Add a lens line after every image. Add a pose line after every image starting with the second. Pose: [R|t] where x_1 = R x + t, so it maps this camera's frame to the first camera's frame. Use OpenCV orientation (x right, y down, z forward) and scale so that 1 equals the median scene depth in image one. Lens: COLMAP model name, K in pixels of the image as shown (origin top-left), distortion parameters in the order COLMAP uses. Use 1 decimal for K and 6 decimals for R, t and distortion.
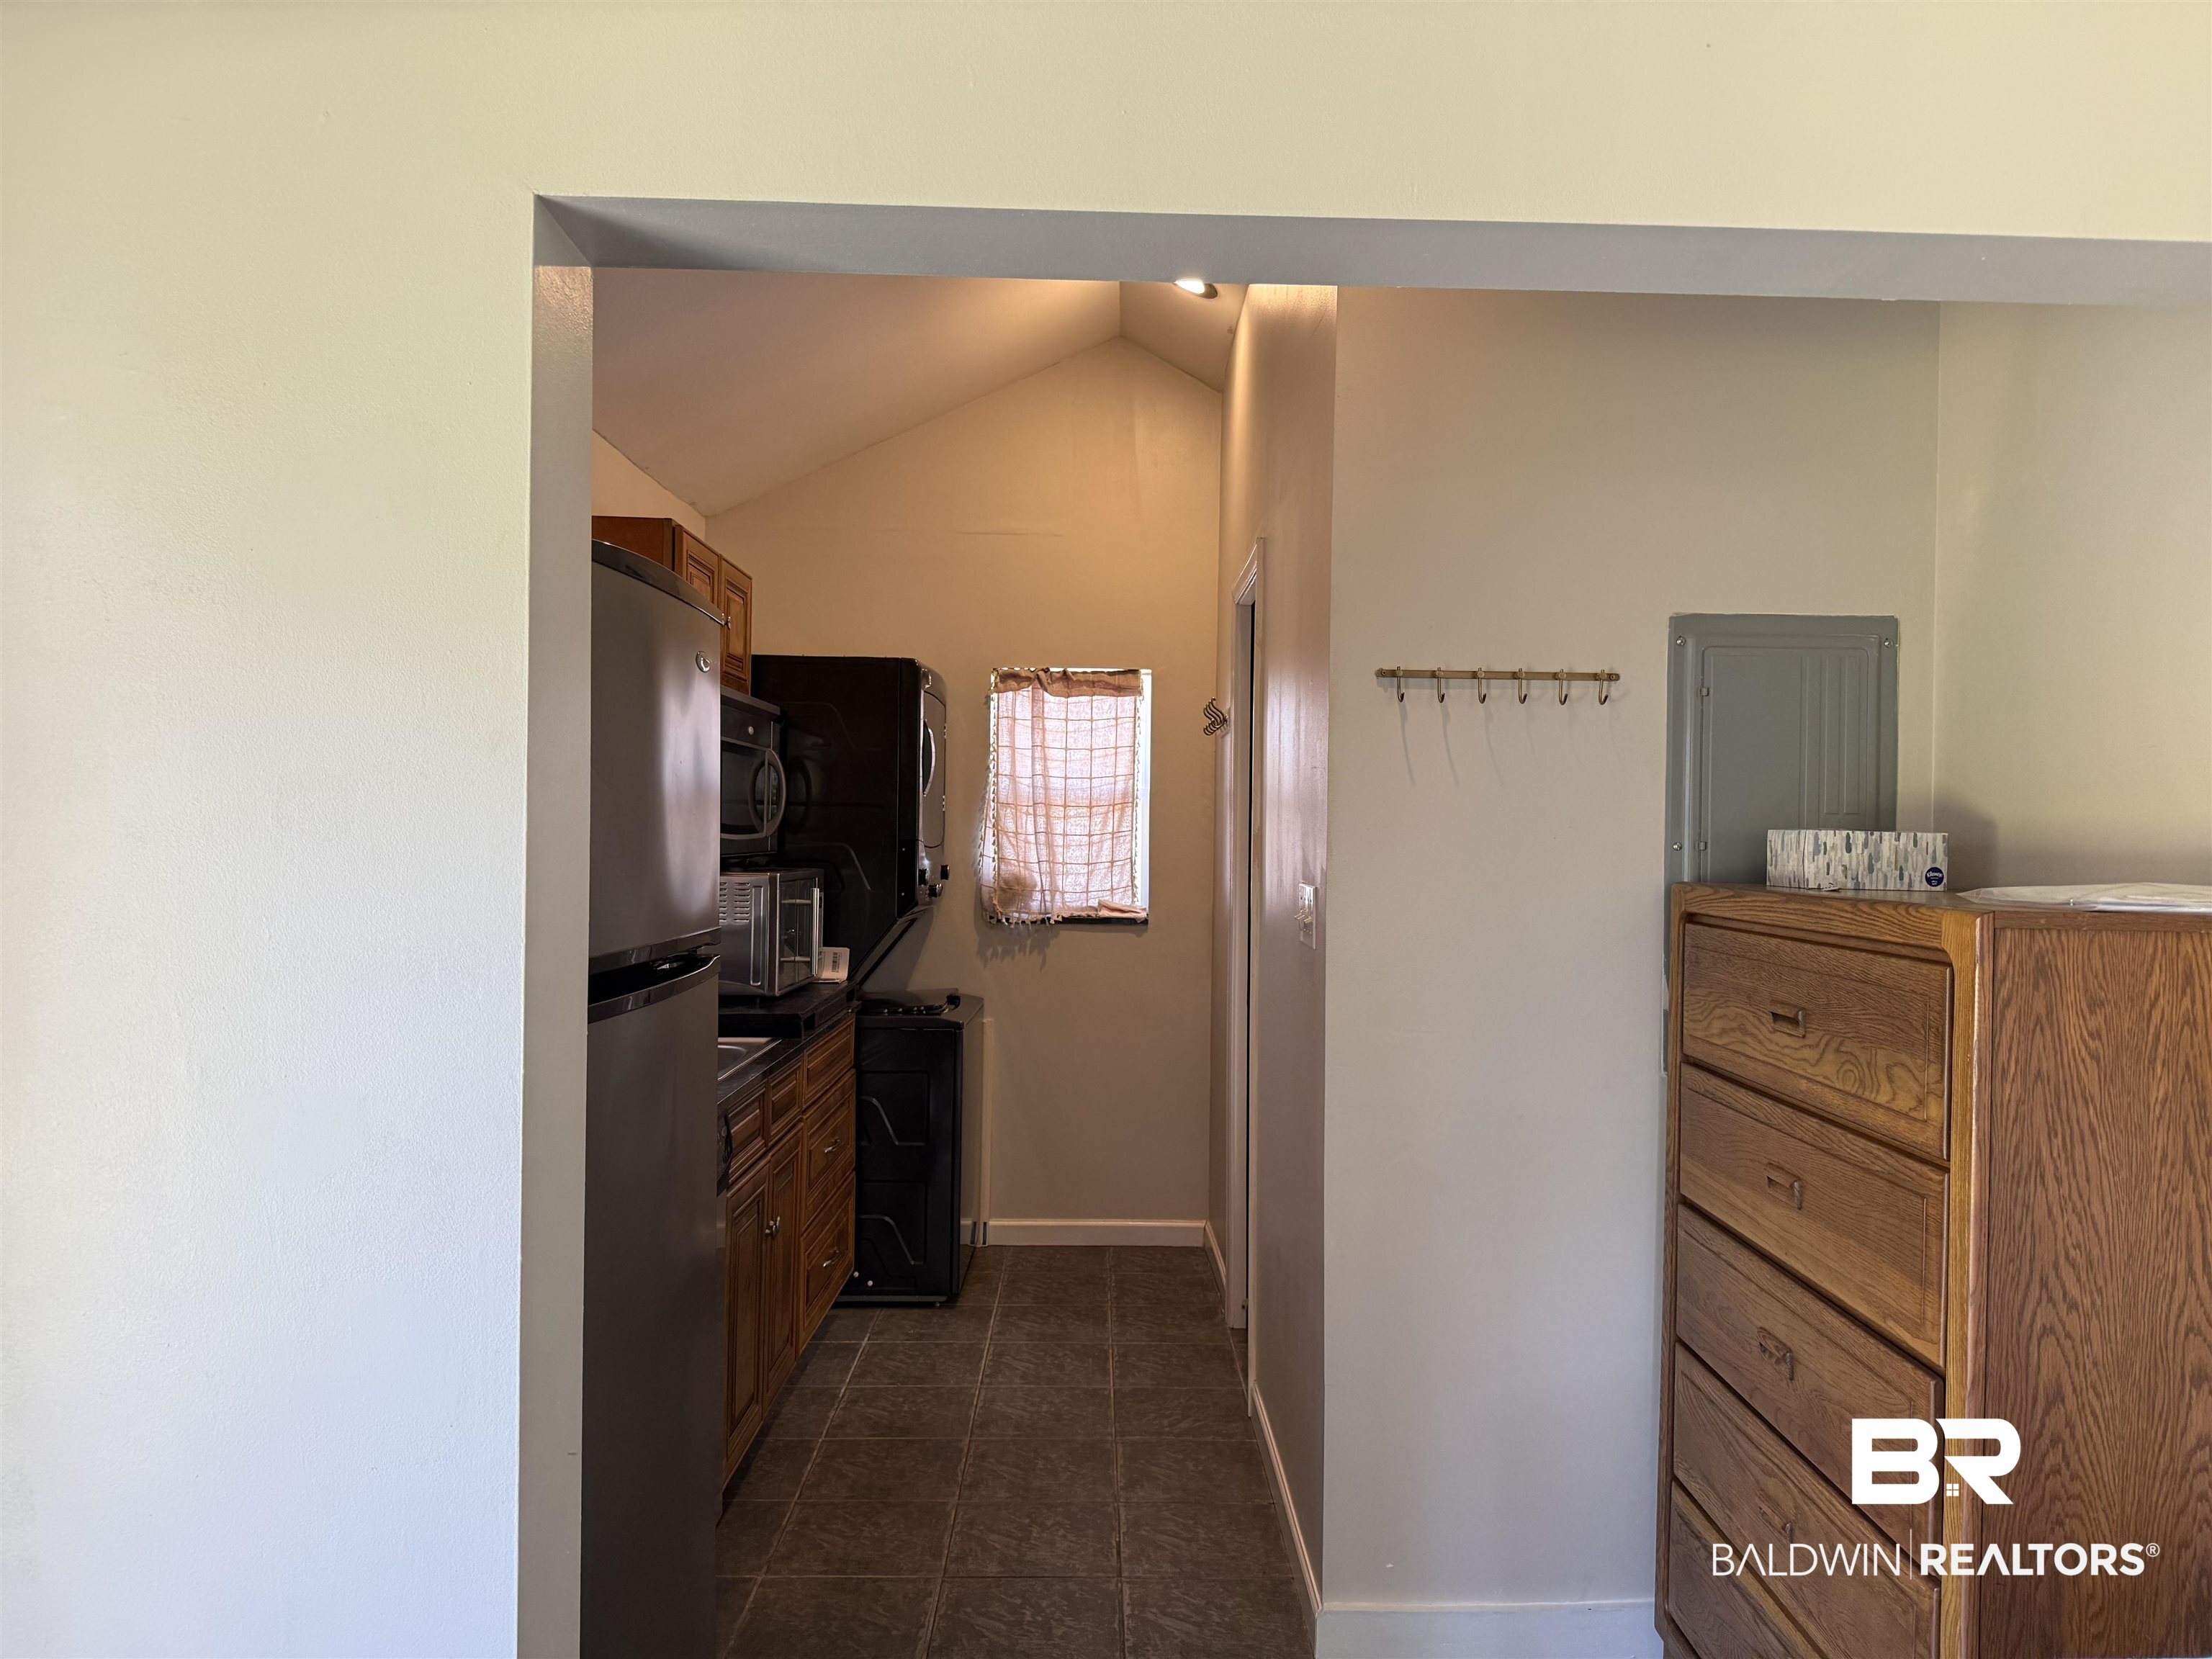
lens RADIAL K [[1530.2, 0, 1134.1], [0, 1530.2, 829.9], [0, 0, 1]] dist [0.123261, -0.318991]
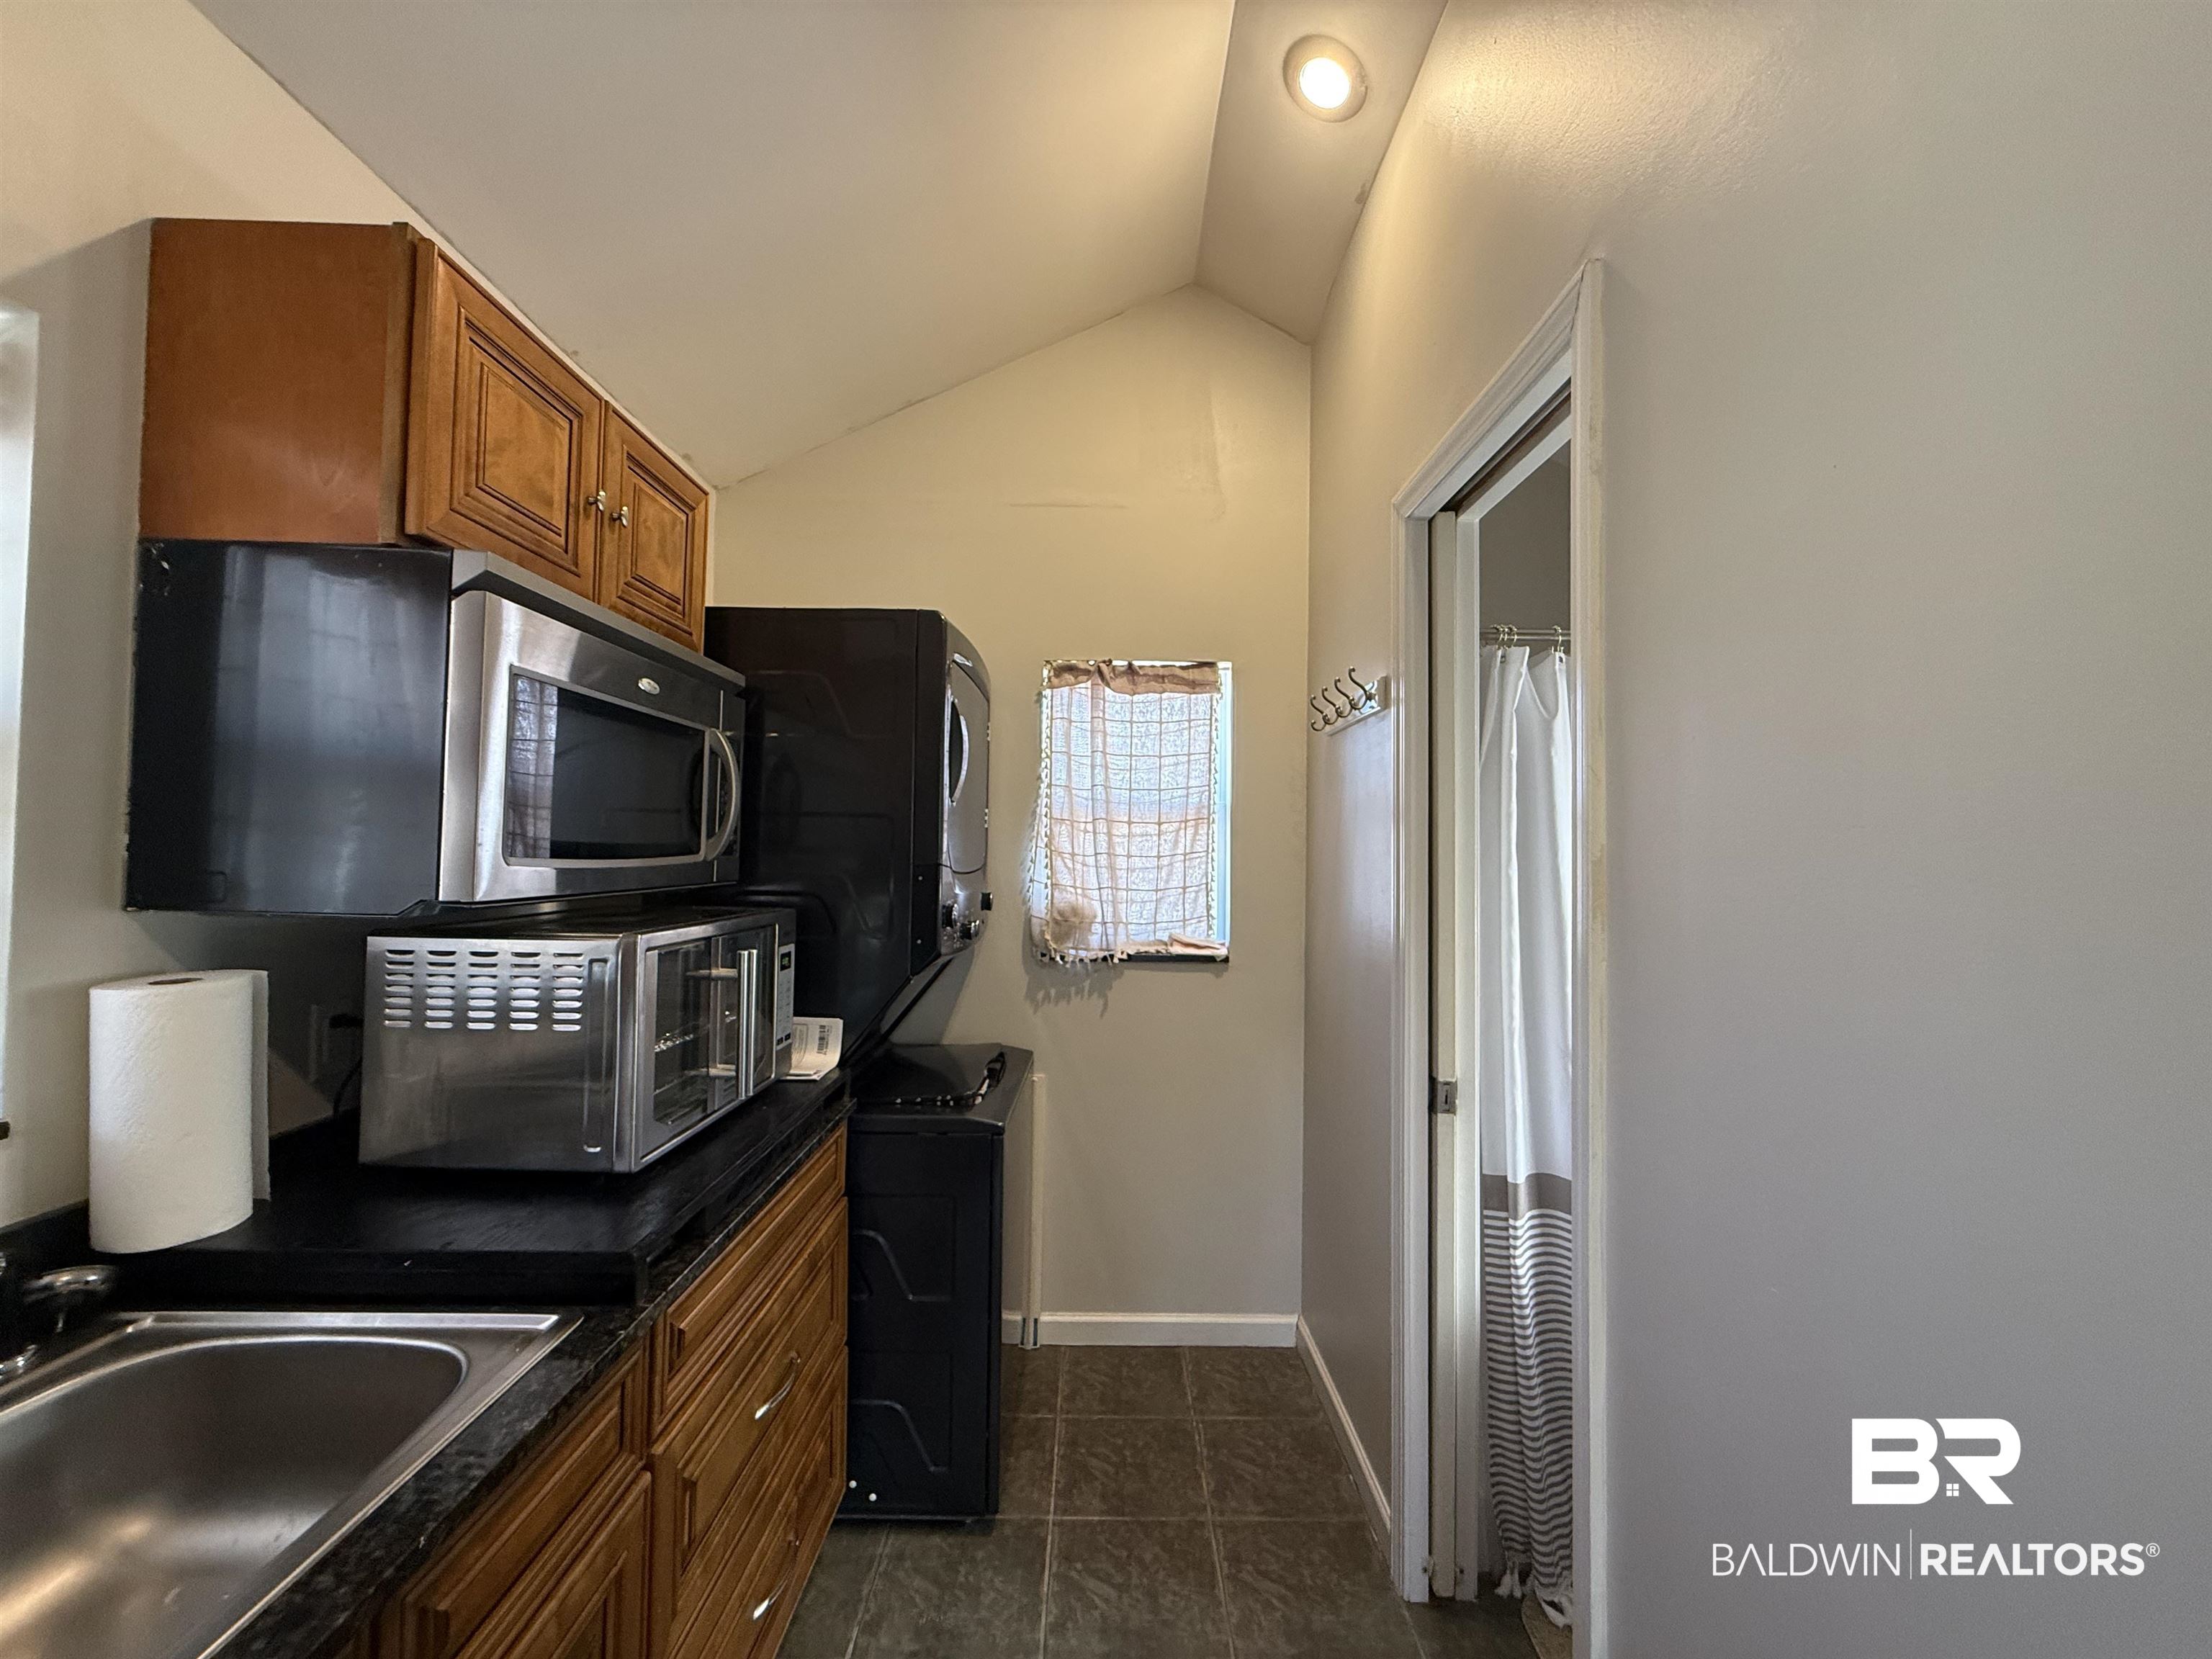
lens RADIAL K [[881.9, 0, 1106.0], [0, 881.9, 829.5], [0, 0, 1]] dist [-0.000994, 0.000062]
pose [[0.999822, -0.000253, -0.018882, -0.056799], [-0.000175, 0.999743, -0.022664, -0.000617], [0.018883, 0.022664, 0.999565, 0.590235]]
